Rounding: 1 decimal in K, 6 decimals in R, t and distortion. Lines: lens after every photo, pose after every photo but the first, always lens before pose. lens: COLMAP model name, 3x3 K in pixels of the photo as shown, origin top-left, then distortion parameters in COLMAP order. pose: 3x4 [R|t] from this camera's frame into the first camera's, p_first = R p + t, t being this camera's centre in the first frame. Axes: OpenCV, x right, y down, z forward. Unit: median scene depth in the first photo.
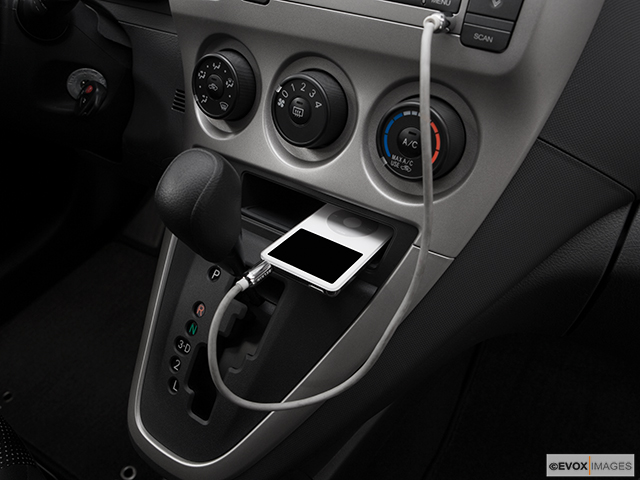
lens RADIAL K [[527.2, 0, 316.3], [0, 527.2, 236.7], [0, 0, 1]] dist [-0.084186, 0.018751]
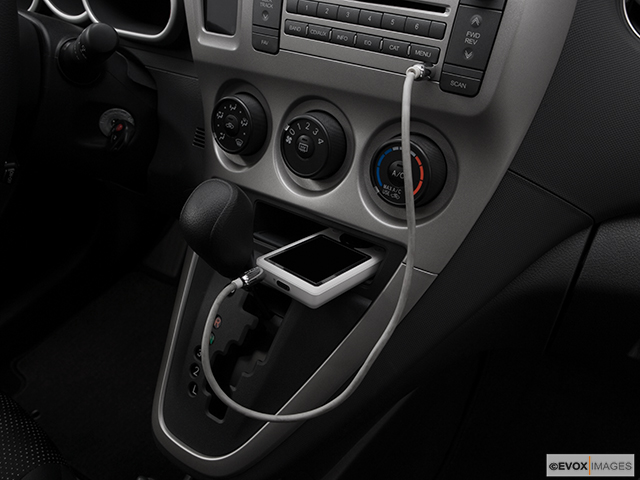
lens RADIAL K [[528.4, 0, 320.9], [0, 528.4, 268.5], [0, 0, 1]] dist [-0.085550, 0.000564]
pose [[0.999758, 0.004692, -0.021509, 0.029955], [-0.004875, 0.999952, -0.008474, 0.036638], [0.021469, 0.008577, 0.999733, -0.148629]]
